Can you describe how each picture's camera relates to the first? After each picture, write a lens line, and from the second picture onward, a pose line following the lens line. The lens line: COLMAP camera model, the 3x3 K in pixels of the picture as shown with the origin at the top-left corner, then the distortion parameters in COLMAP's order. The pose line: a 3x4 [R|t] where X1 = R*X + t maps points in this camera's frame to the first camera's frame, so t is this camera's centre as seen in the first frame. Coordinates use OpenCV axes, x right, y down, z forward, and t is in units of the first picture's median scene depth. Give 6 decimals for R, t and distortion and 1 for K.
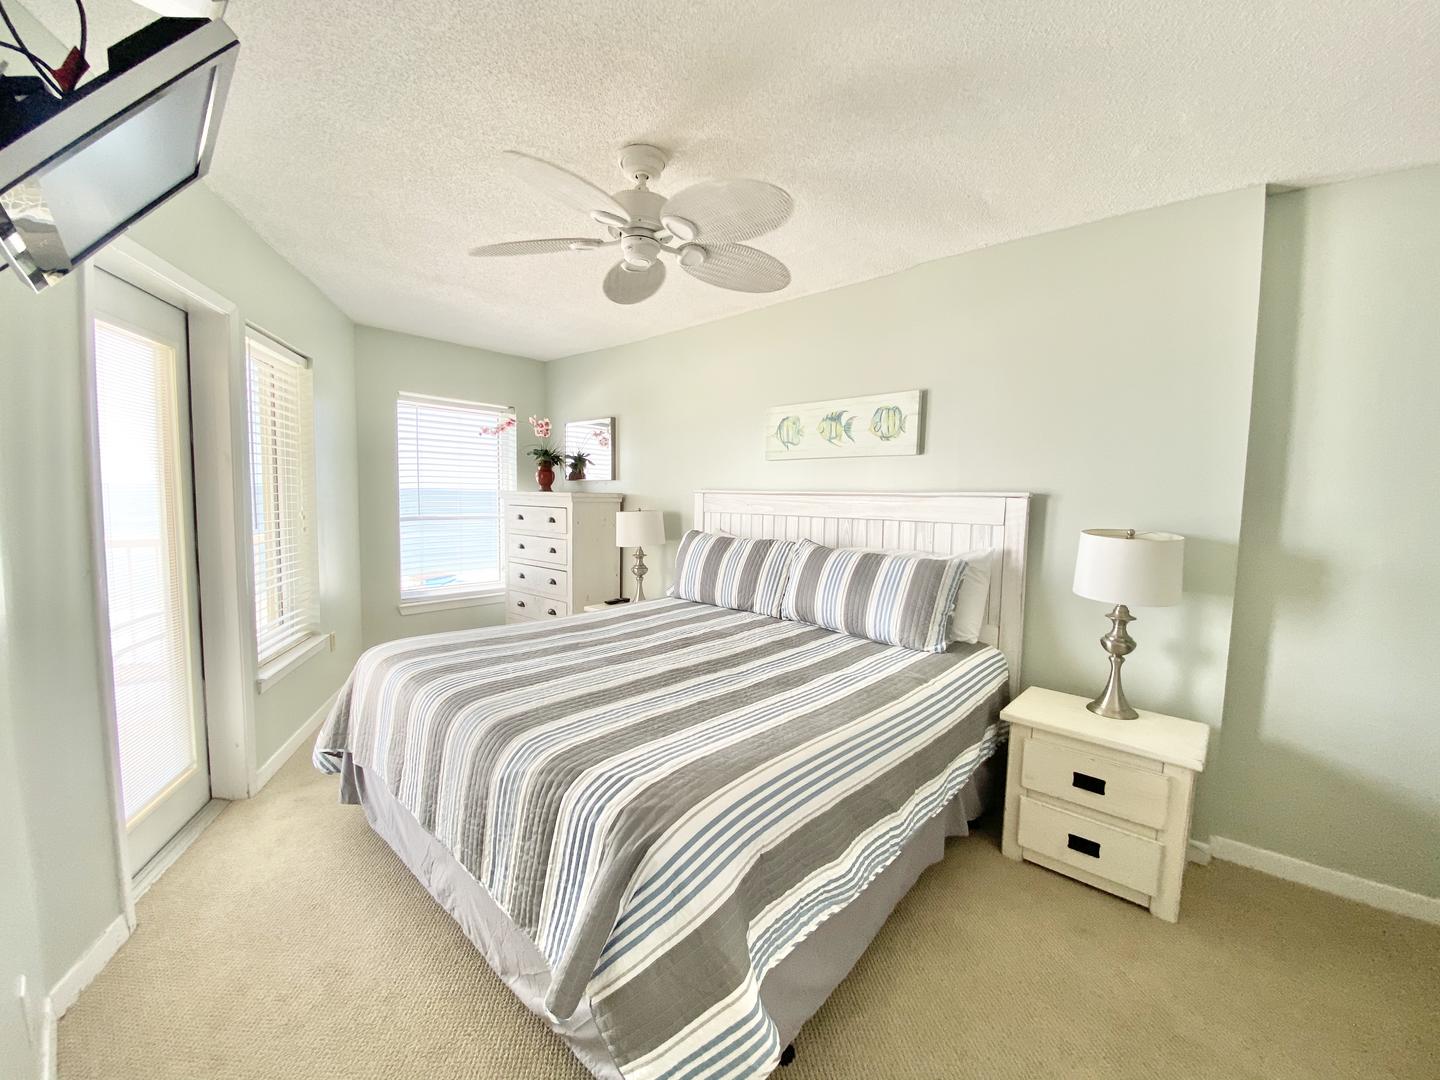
lens RADIAL K [[574.9, 0, 720.8], [0, 574.9, 543.3], [0, 0, 1]] dist [0.071917, -0.000036]
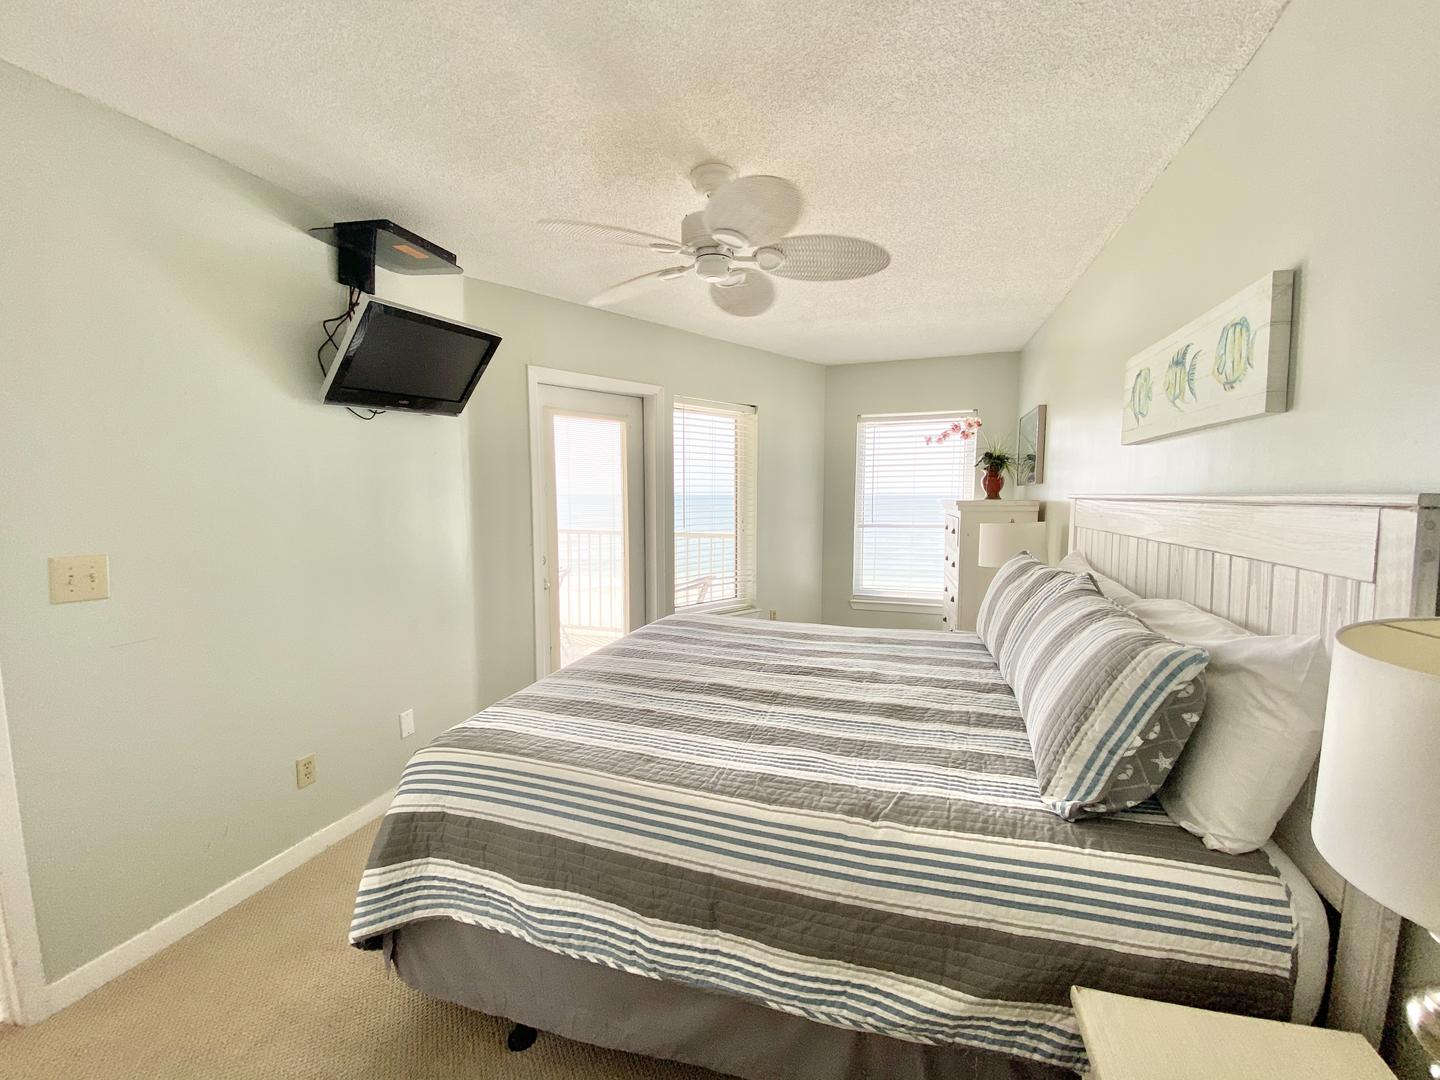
lens RADIAL K [[581.2, 0, 720.0], [0, 581.2, 540.0], [0, 0, 1]] dist [0.018126, -0.015287]
pose [[0.426830, 0.054830, -0.902668, 0.656758], [-0.074451, 0.996902, 0.025349, -0.037280], [0.901262, 0.056385, 0.429590, 0.484476]]
